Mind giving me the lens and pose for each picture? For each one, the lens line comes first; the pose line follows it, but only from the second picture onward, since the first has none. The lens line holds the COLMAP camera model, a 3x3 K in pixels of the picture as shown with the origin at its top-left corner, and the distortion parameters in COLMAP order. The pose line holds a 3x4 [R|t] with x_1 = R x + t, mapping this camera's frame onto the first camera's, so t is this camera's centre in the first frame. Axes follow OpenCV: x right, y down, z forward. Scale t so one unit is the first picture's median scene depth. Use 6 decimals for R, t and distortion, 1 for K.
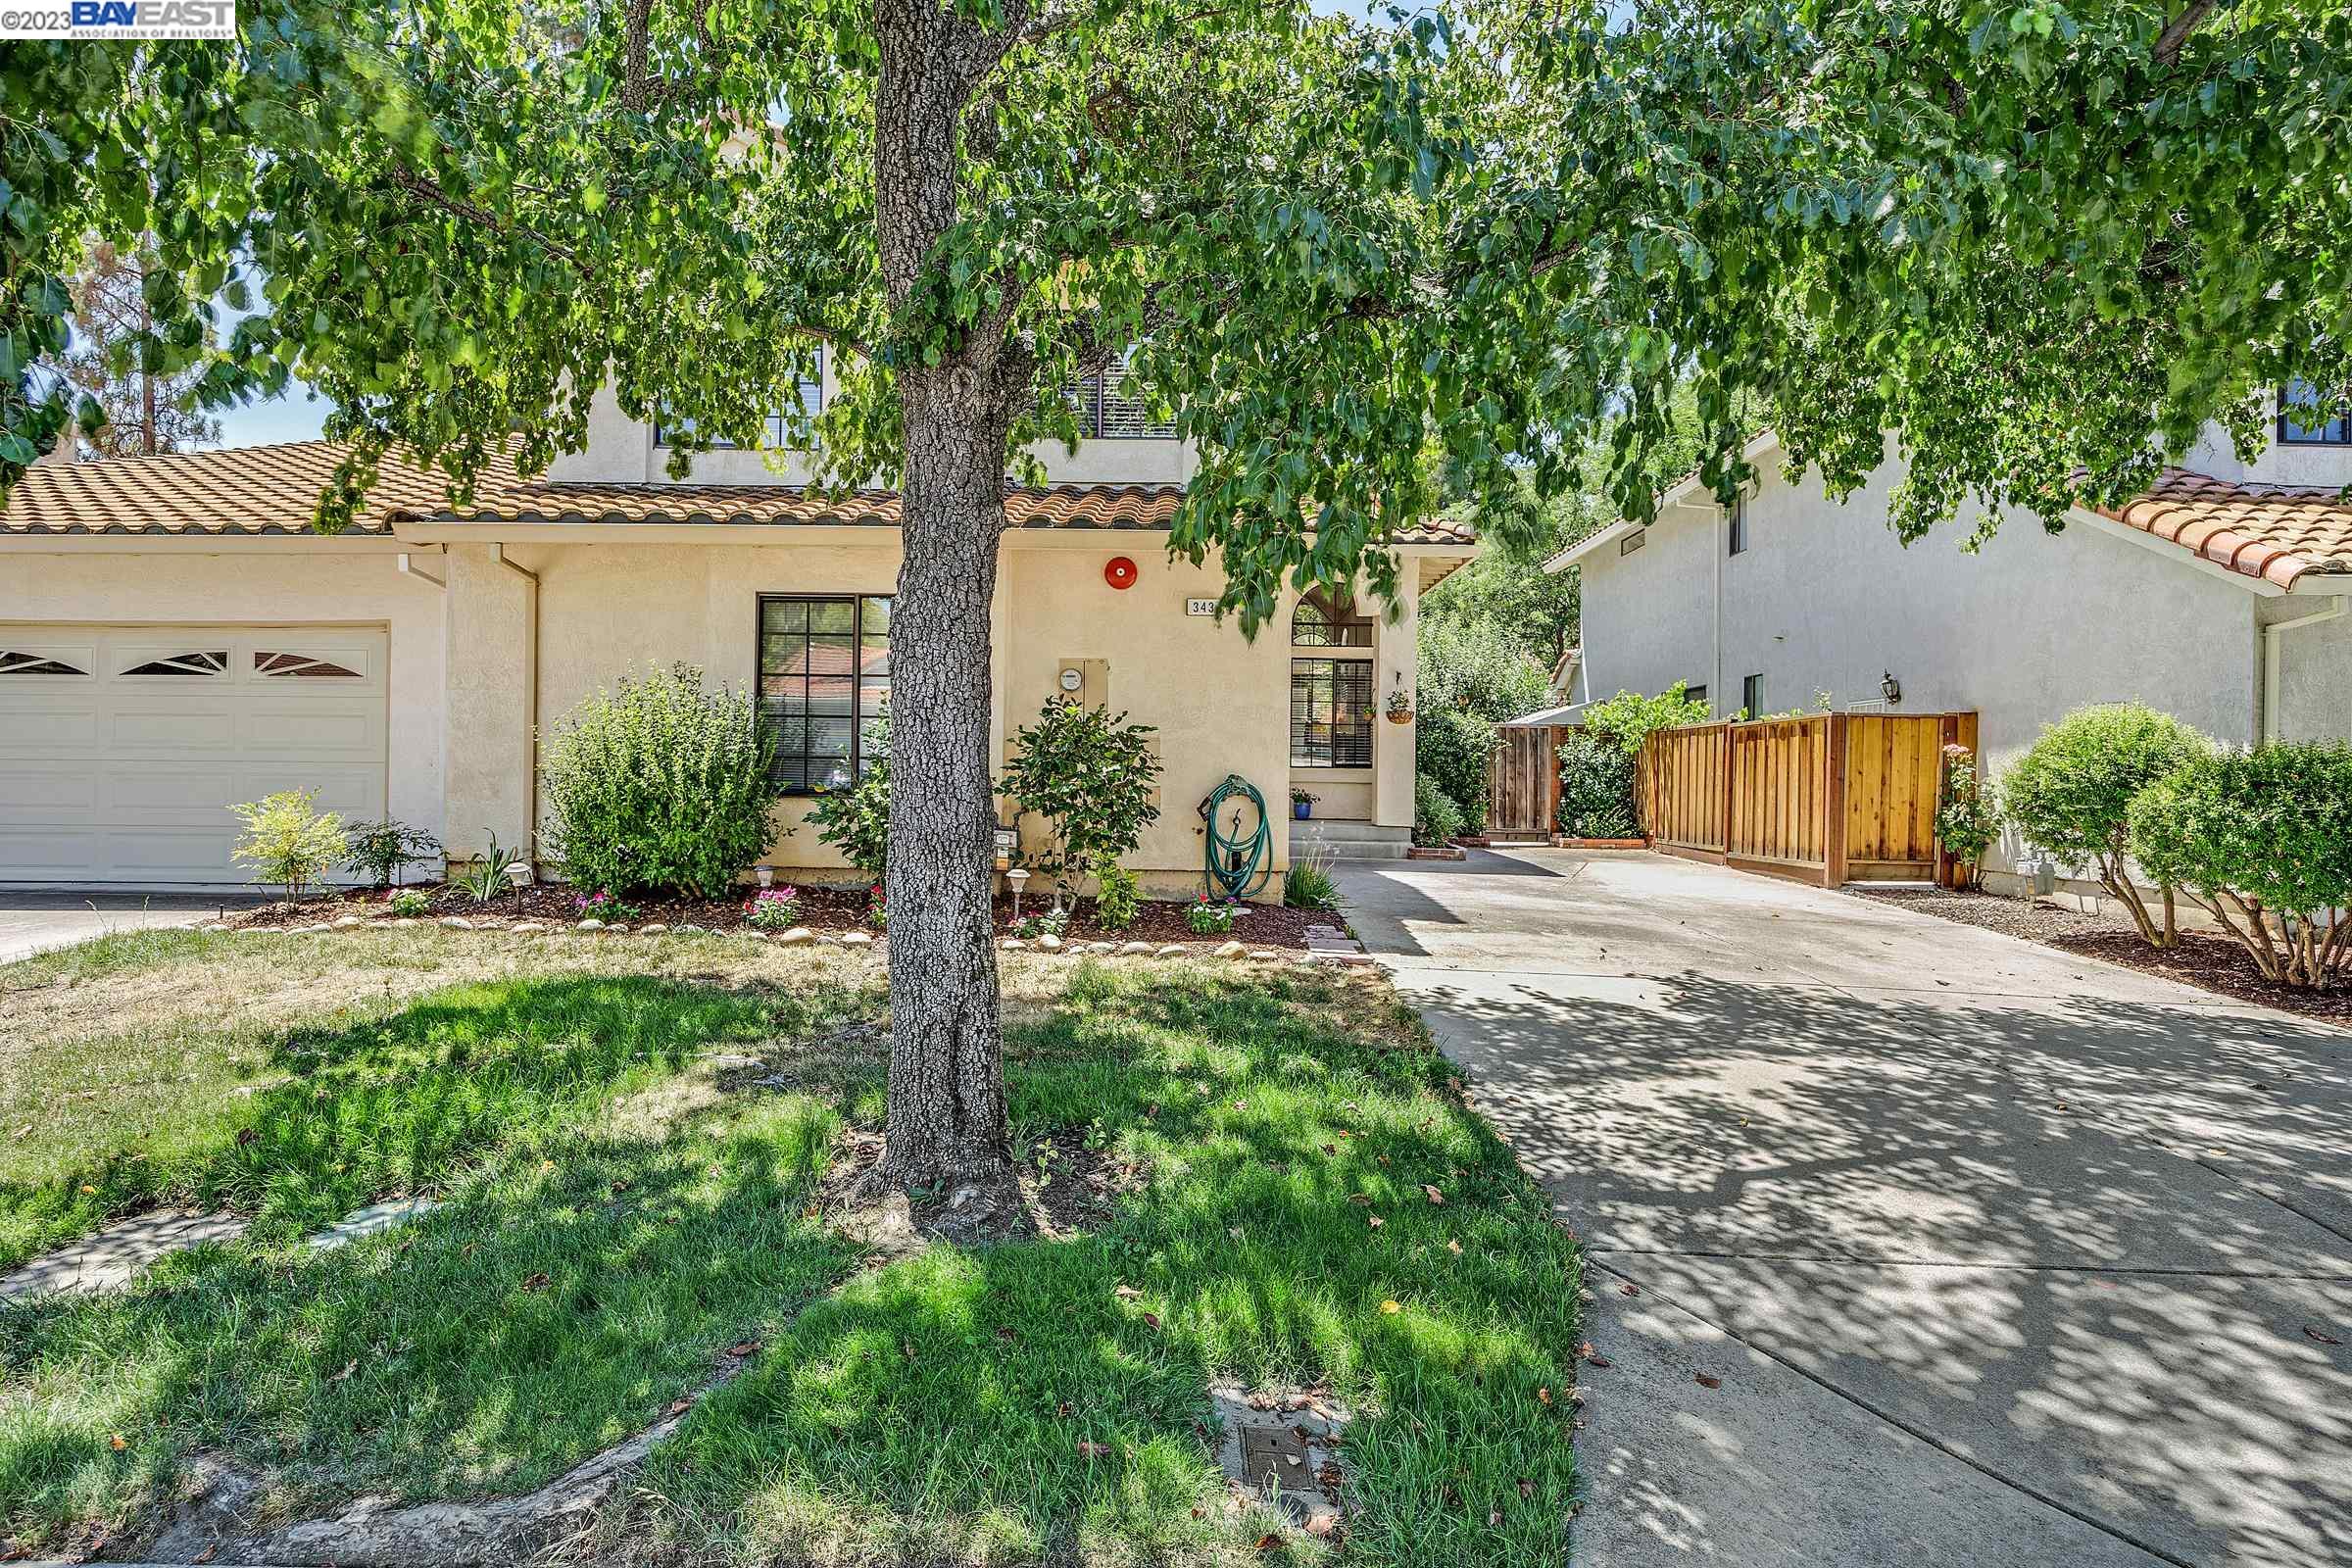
lens RADIAL K [[1274.0, 0, 1177.6], [0, 1274.0, 787.2], [0, 0, 1]] dist [-0.000949, -0.002930]
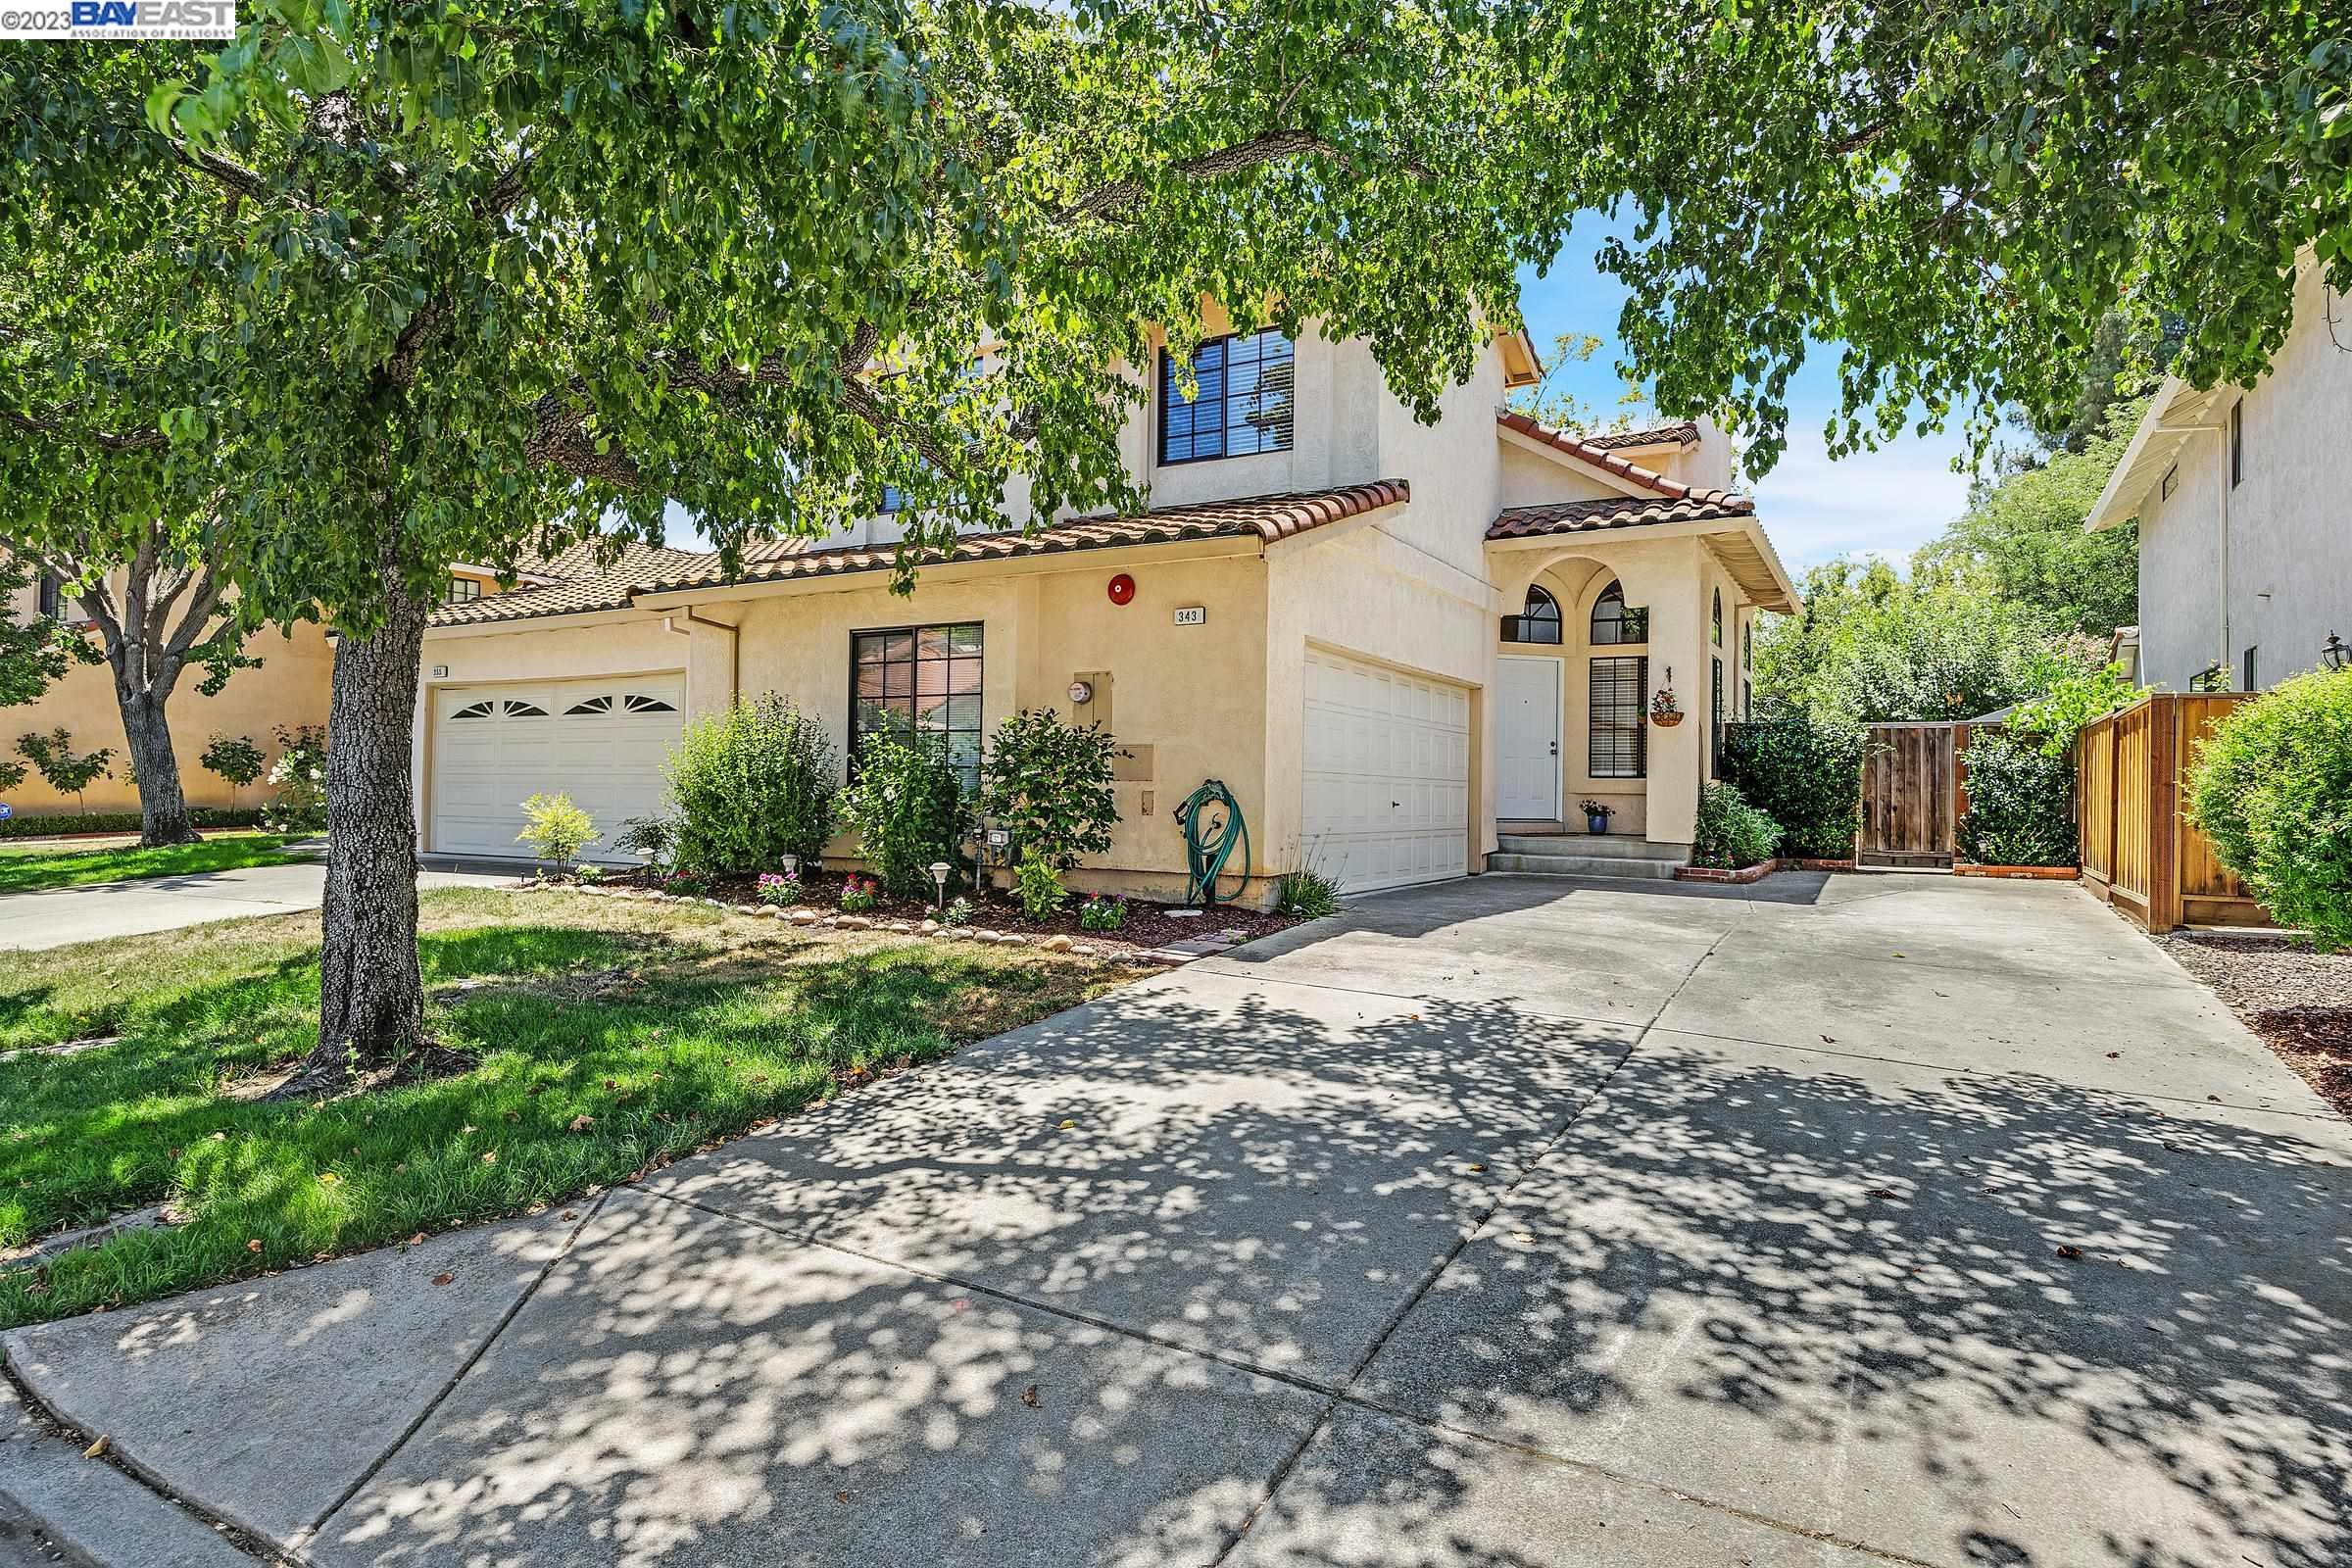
lens RADIAL K [[1274.0, 0, 1176.8], [0, 1274.0, 786.4], [0, 0, 1]] dist [-0.000949, -0.002930]
pose [[0.868292, -0.002976, -0.496044, 1.106320], [-0.005058, 0.999877, -0.014854, 0.023222], [0.496027, 0.015407, 0.868170, 0.225527]]
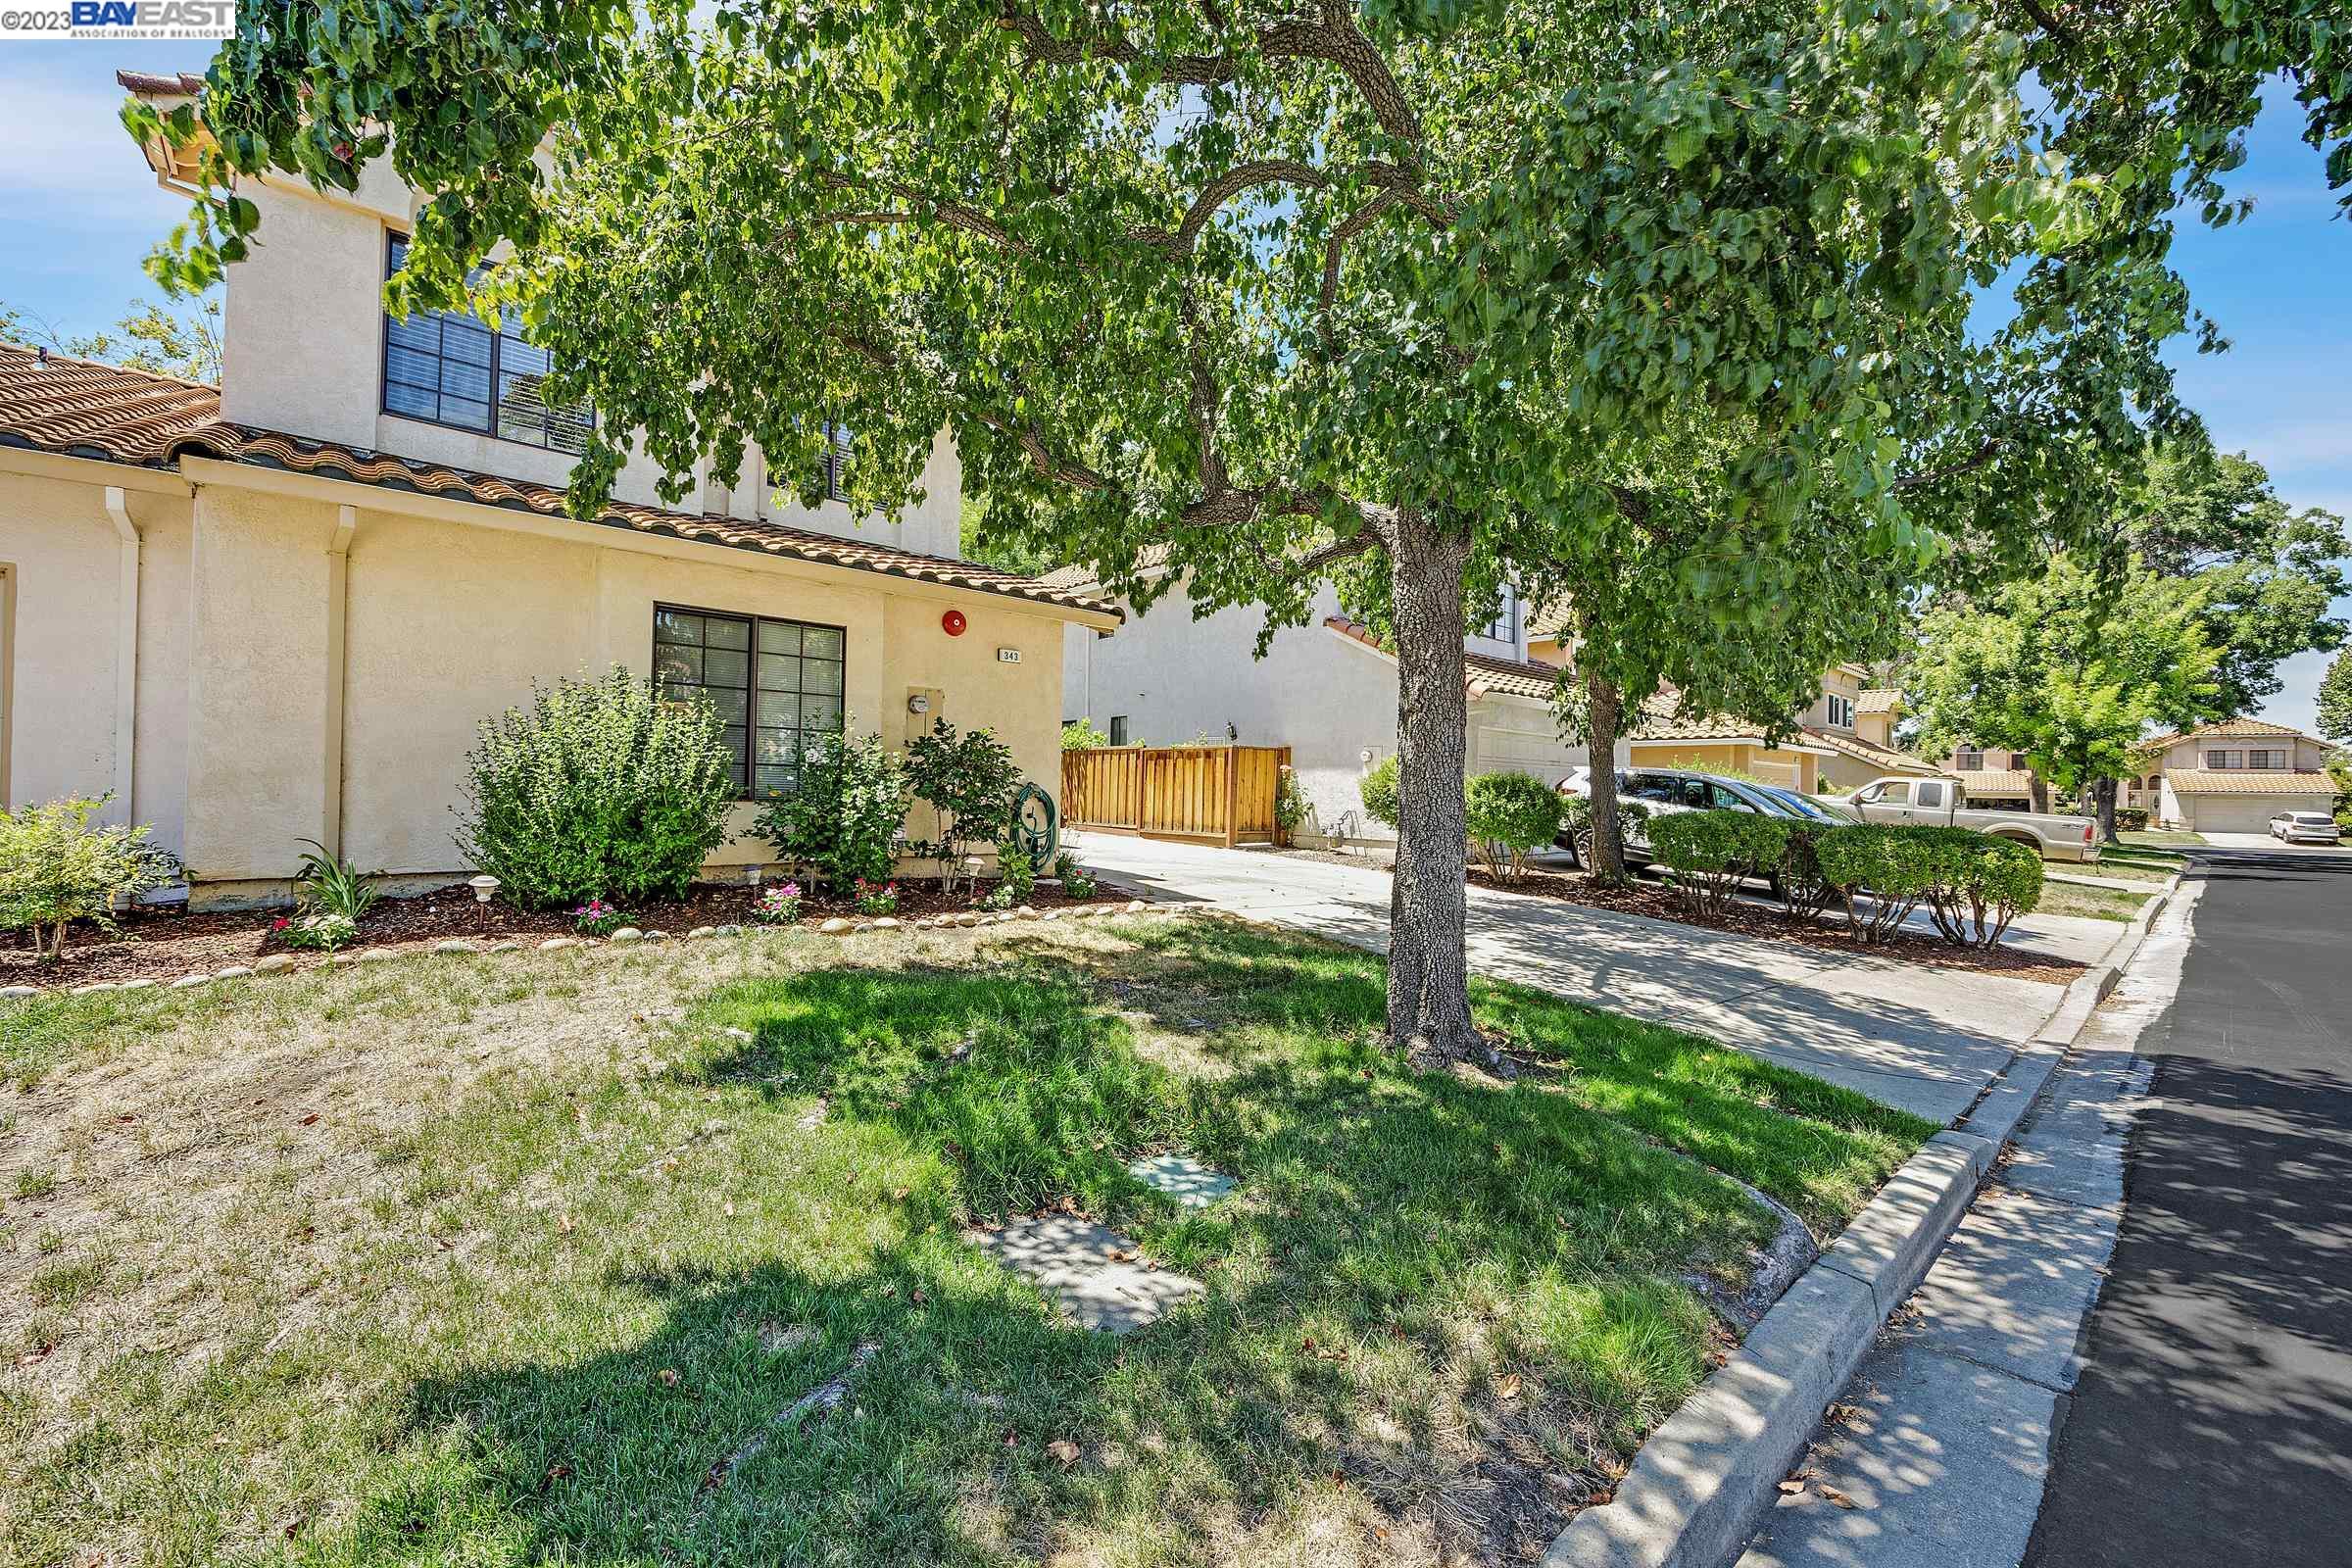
lens RADIAL K [[940.4, 0, 1173.9], [0, 940.4, 780.4], [0, 0, 1]] dist [-0.004307, 0.000339]
pose [[0.745572, 0.007632, 0.666382, -1.078369], [-0.007337, 0.999968, -0.003244, -0.018766], [-0.666385, -0.002471, 0.745604, 0.318990]]
